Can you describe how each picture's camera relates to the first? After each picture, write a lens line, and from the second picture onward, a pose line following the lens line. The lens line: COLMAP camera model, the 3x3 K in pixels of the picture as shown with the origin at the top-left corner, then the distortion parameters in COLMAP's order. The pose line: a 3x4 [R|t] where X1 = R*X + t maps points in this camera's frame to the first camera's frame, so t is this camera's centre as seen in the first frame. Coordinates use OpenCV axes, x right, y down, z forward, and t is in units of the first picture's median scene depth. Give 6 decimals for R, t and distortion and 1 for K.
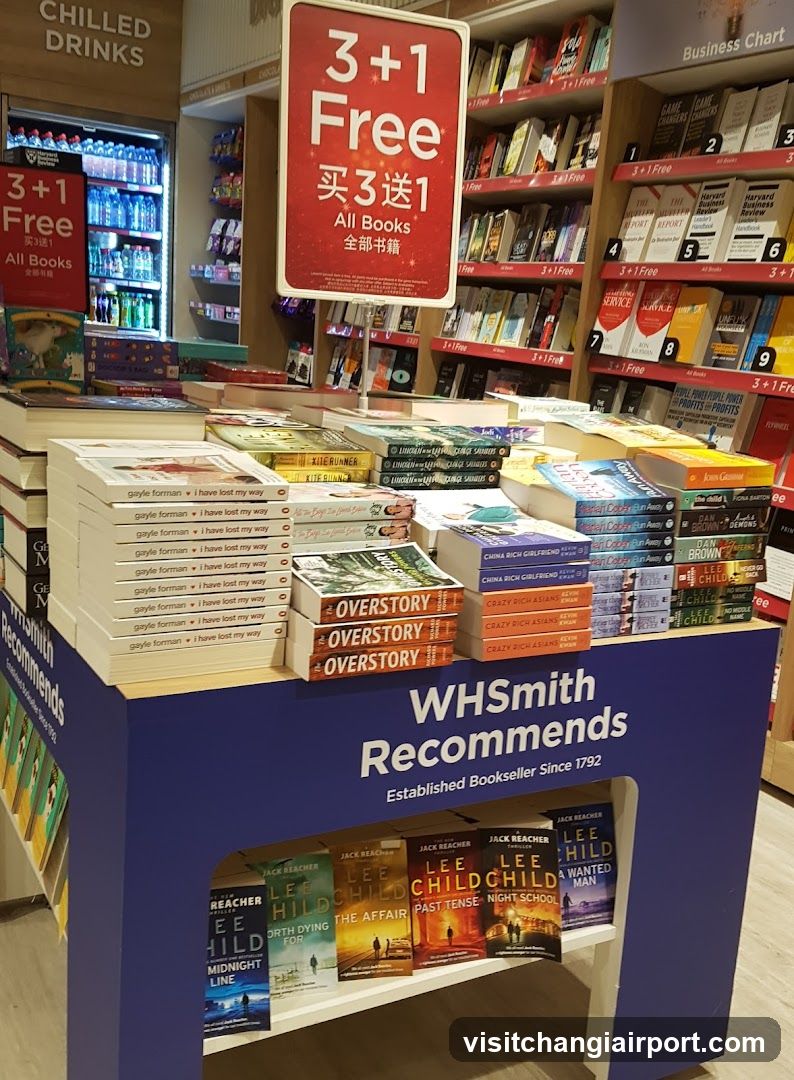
lens RADIAL K [[1118.6, 0, 396.3], [0, 1118.6, 560.6], [0, 0, 1]] dist [0.348714, -0.811389]
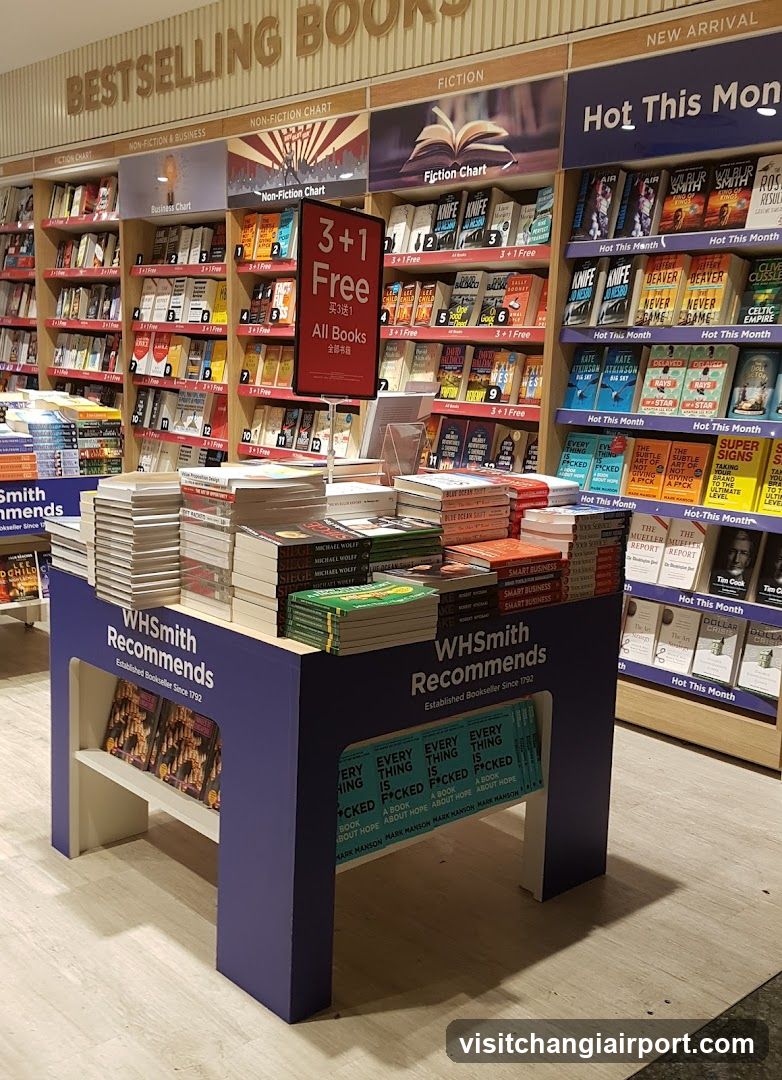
lens RADIAL K [[1097.6, 0, 391.0], [0, 1097.6, 540.0], [0, 0, 1]] dist [0.367612, -0.812571]
pose [[0.970597, -0.084738, 0.225304, 0.300518], [0.093666, 0.995175, -0.029214, 0.310305], [-0.221741, 0.049458, 0.973851, -1.452766]]
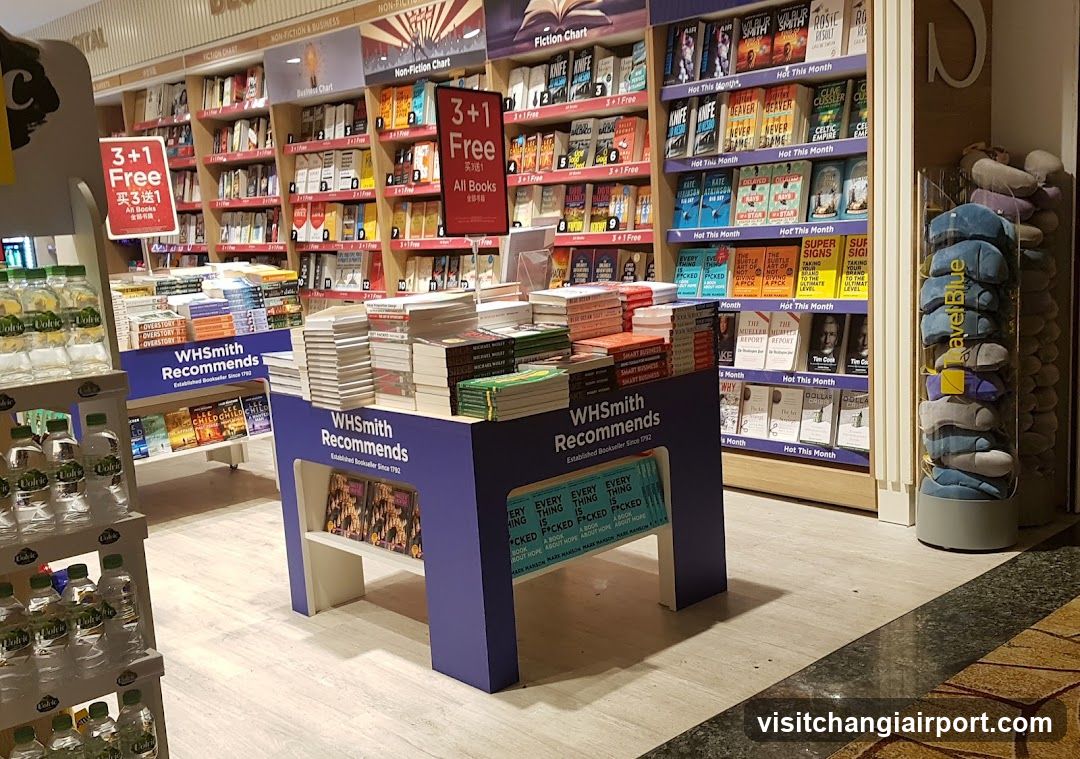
lens RADIAL K [[1121.4, 0, 518.1], [0, 1121.4, 397.1], [0, 0, 1]] dist [0.332472, -0.767720]
pose [[0.962865, -0.183340, 0.198184, 0.218323], [0.192494, 0.980905, -0.027789, 0.401833], [-0.189305, 0.064906, 0.979771, -1.866135]]
